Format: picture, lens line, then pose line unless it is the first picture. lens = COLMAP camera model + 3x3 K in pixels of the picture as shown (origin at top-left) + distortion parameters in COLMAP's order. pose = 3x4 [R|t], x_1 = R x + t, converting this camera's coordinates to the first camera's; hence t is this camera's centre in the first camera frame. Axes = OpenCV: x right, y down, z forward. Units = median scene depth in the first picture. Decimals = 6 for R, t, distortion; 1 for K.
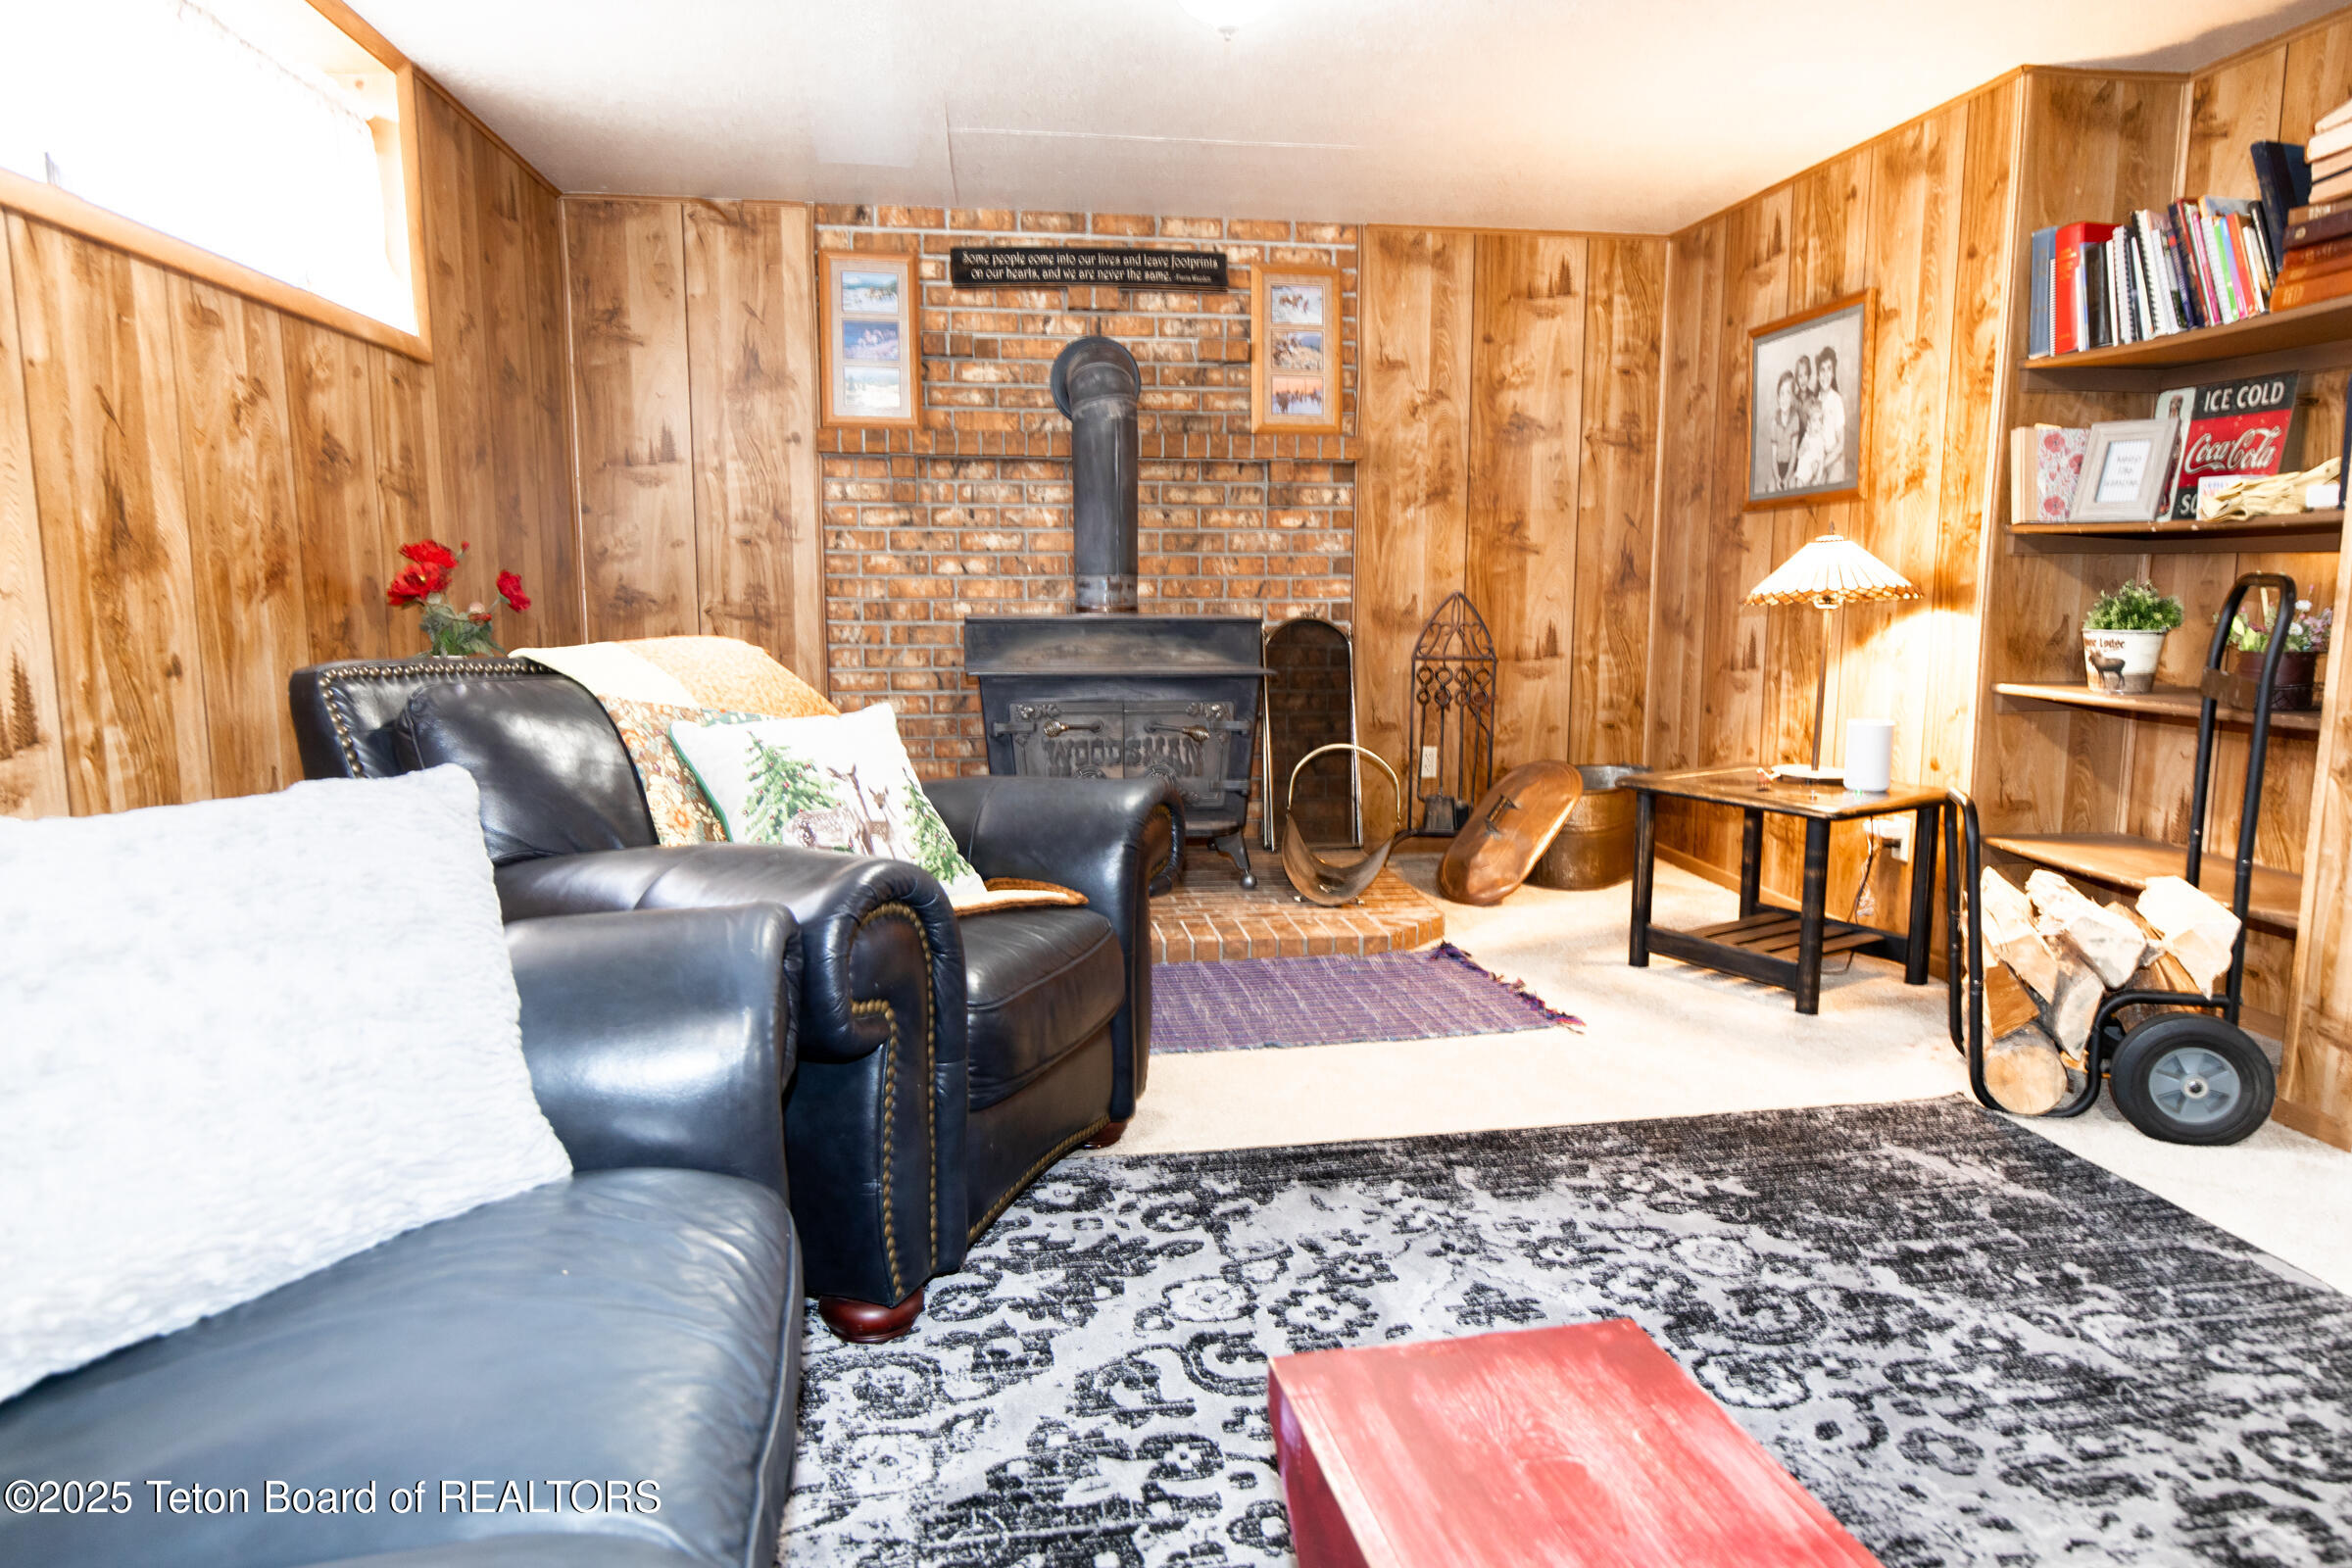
lens RADIAL K [[1431.3, 0, 1179.0], [0, 1431.3, 777.3], [0, 0, 1]] dist [-0.000094, 0.000035]
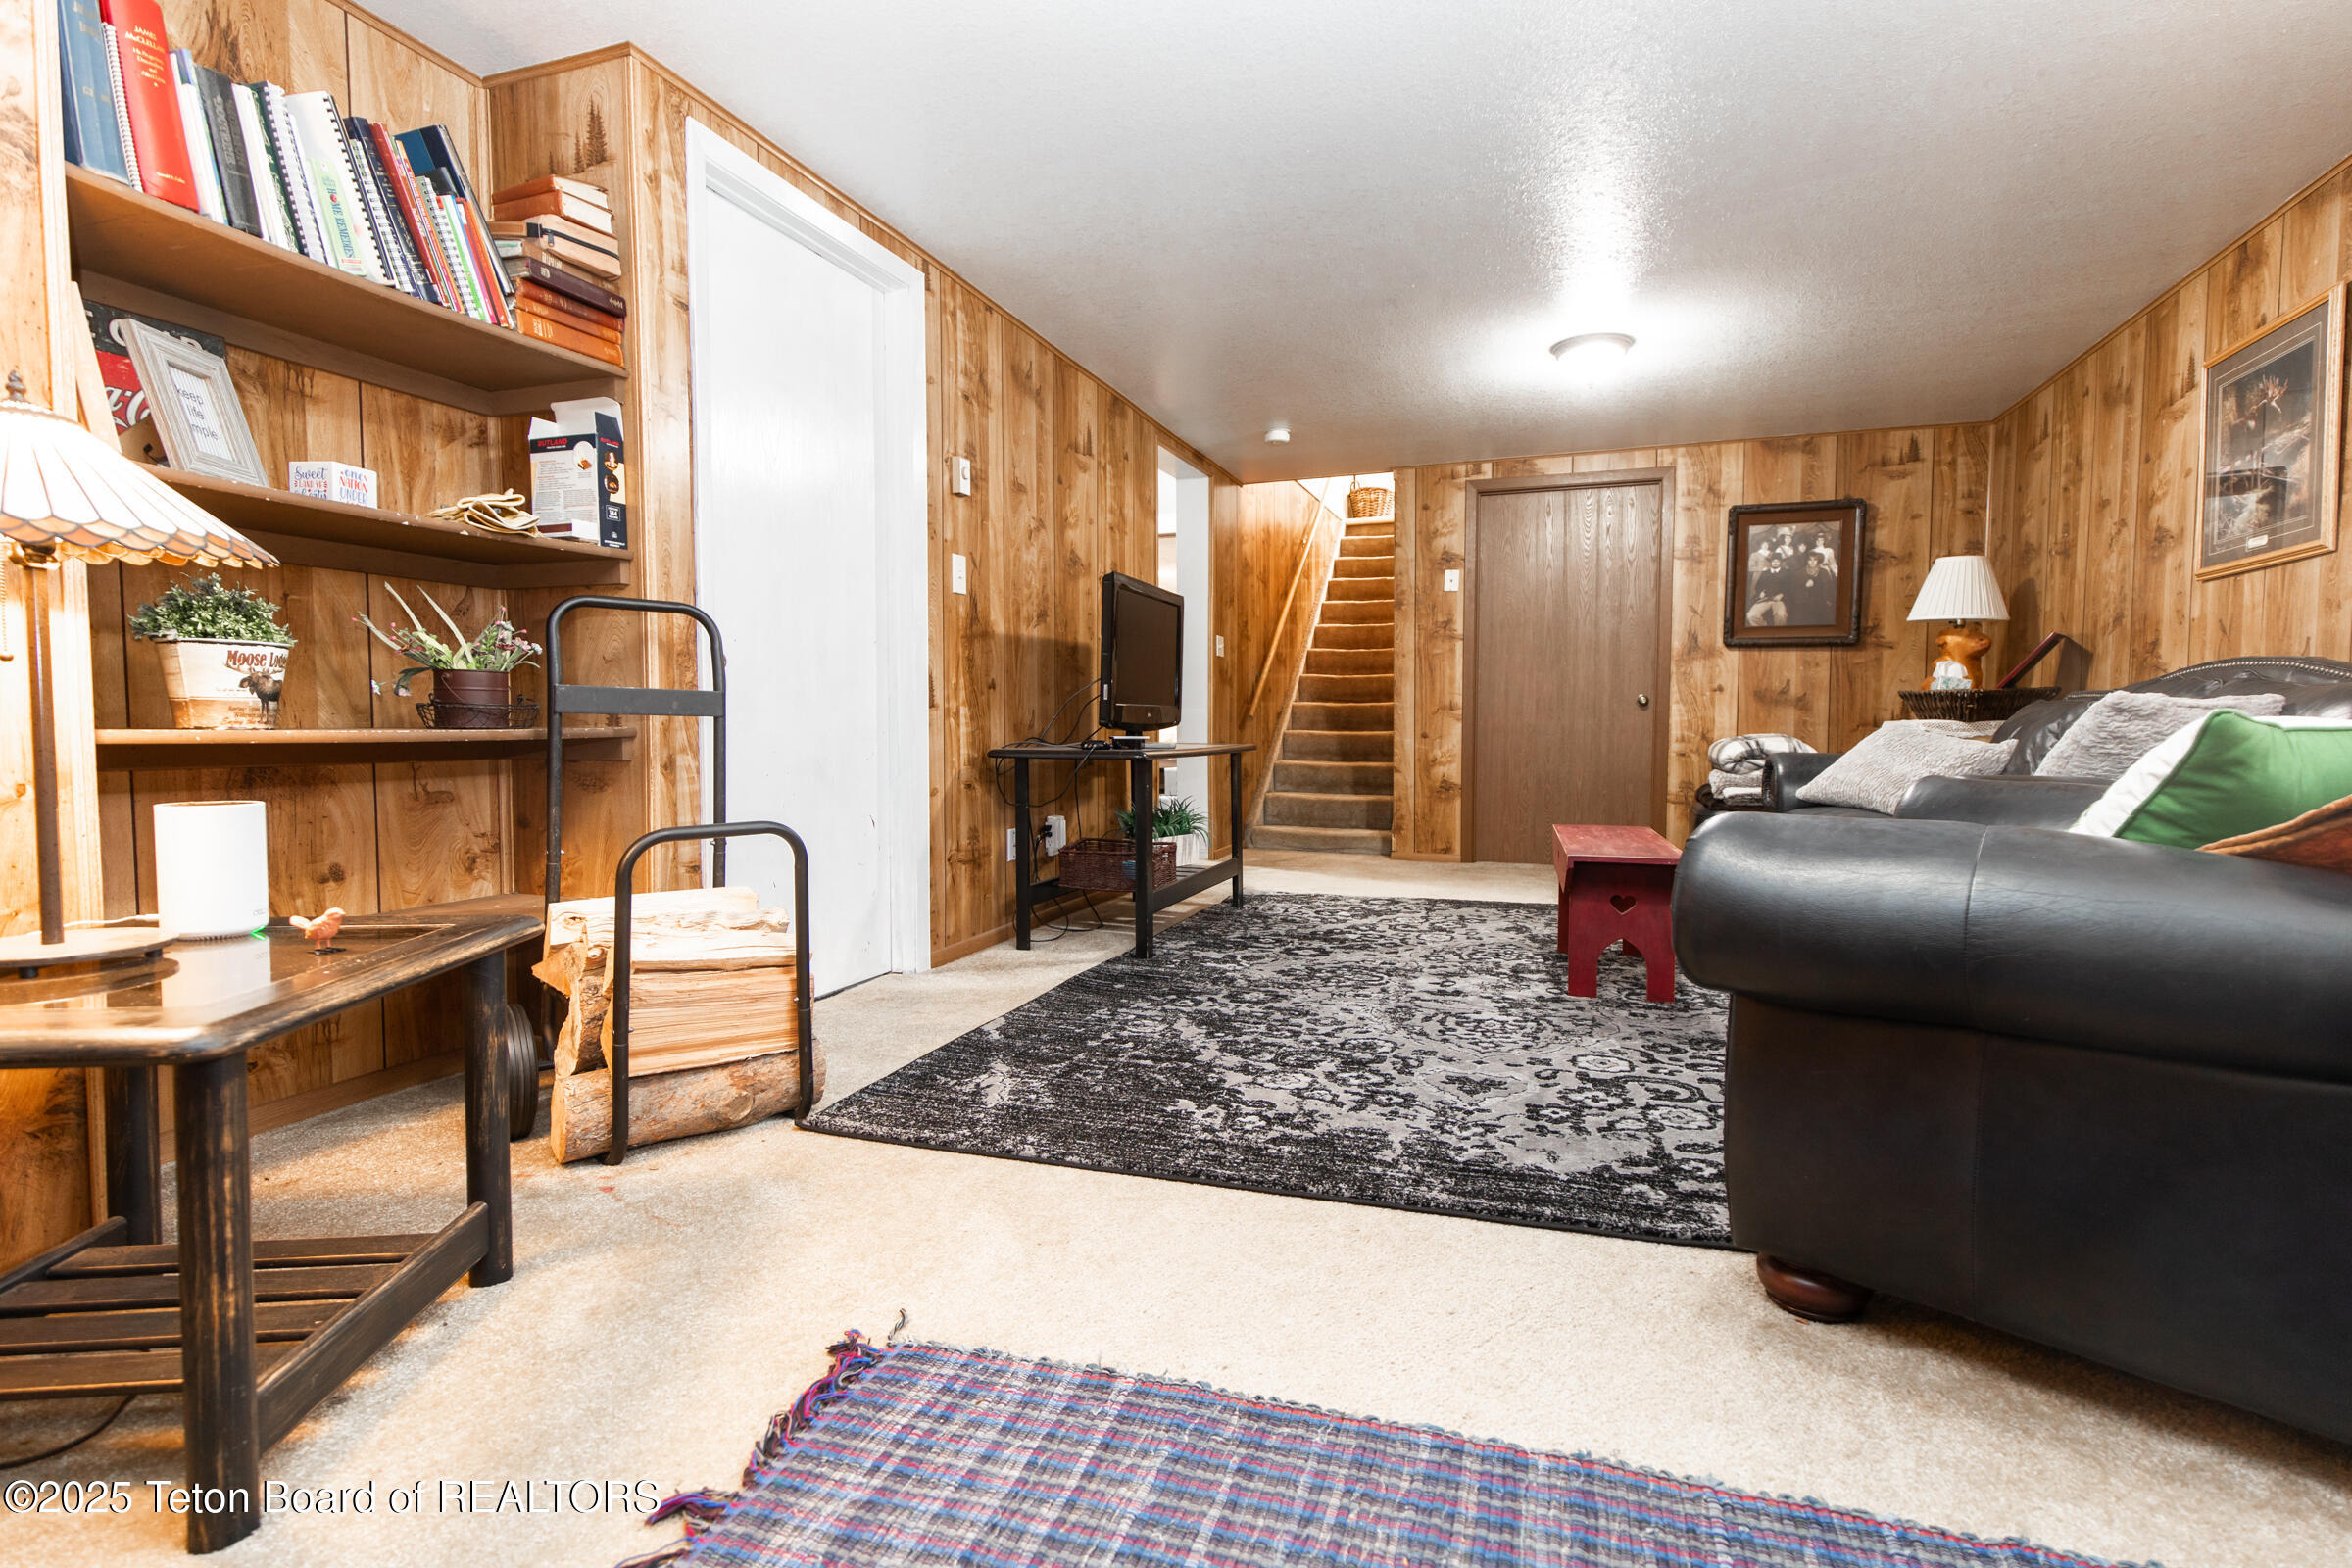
lens RADIAL K [[1083.3, 0, 1195.2], [0, 1083.3, 778.6], [0, 0, 1]] dist [0.004096, -0.001076]
pose [[-0.887691, -0.026605, 0.459670, -0.035010], [0.060789, 0.982819, 0.174277, -0.154876], [-0.456408, 0.182647, -0.870822, 1.916771]]
